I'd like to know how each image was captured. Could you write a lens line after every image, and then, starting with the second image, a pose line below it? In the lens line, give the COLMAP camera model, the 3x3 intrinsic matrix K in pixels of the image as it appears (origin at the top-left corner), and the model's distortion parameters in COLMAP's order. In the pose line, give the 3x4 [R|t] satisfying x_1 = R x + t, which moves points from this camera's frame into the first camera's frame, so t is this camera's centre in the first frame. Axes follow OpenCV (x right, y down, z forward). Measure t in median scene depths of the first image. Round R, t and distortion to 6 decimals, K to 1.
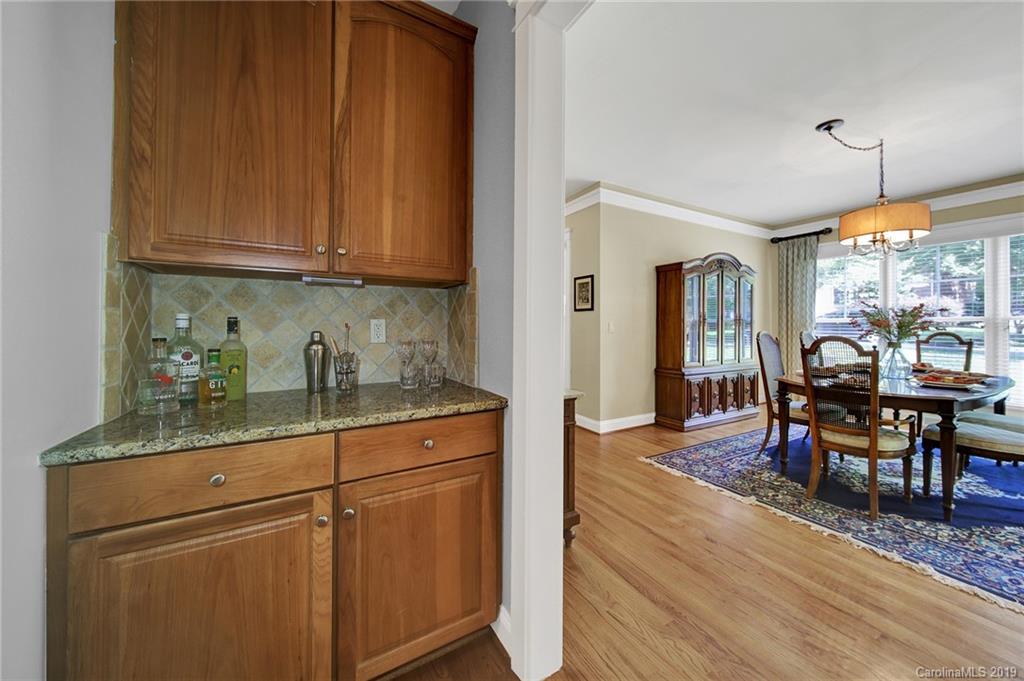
lens RADIAL K [[364.3, 0, 510.5], [0, 364.3, 329.9], [0, 0, 1]] dist [-0.001089, -0.000074]
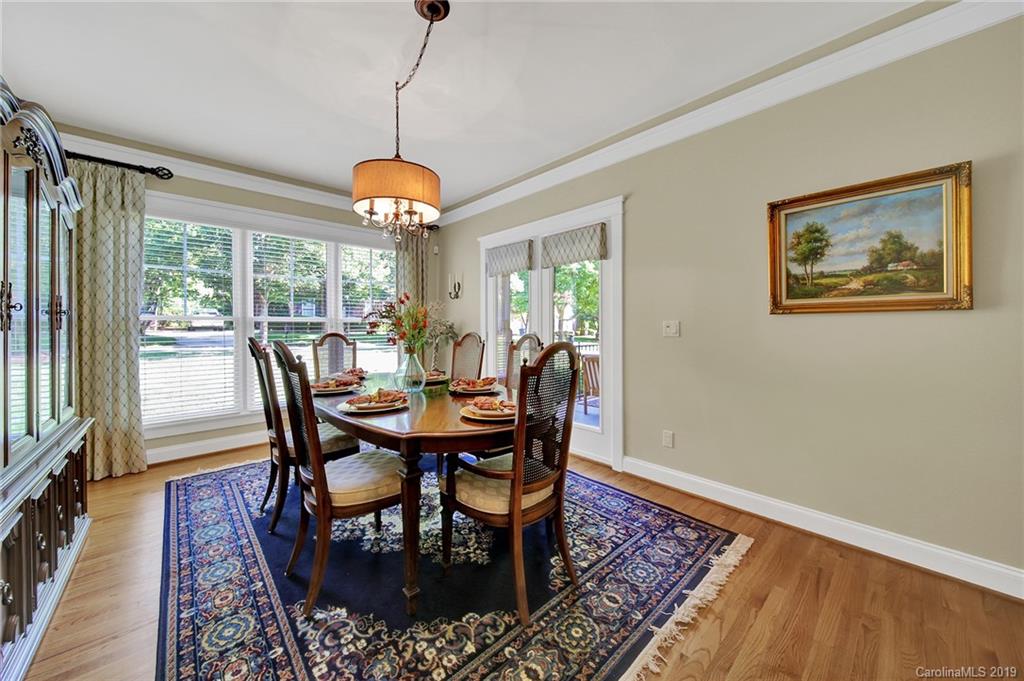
lens RADIAL K [[364.3, 0, 510.5], [0, 364.3, 329.9], [0, 0, 1]] dist [-0.001089, -0.000074]
pose [[-0.232841, -0.012808, 0.972430, 0.314888], [0.015822, 0.999731, 0.016956, -0.020918], [-0.972386, 0.019334, -0.232576, 1.357020]]
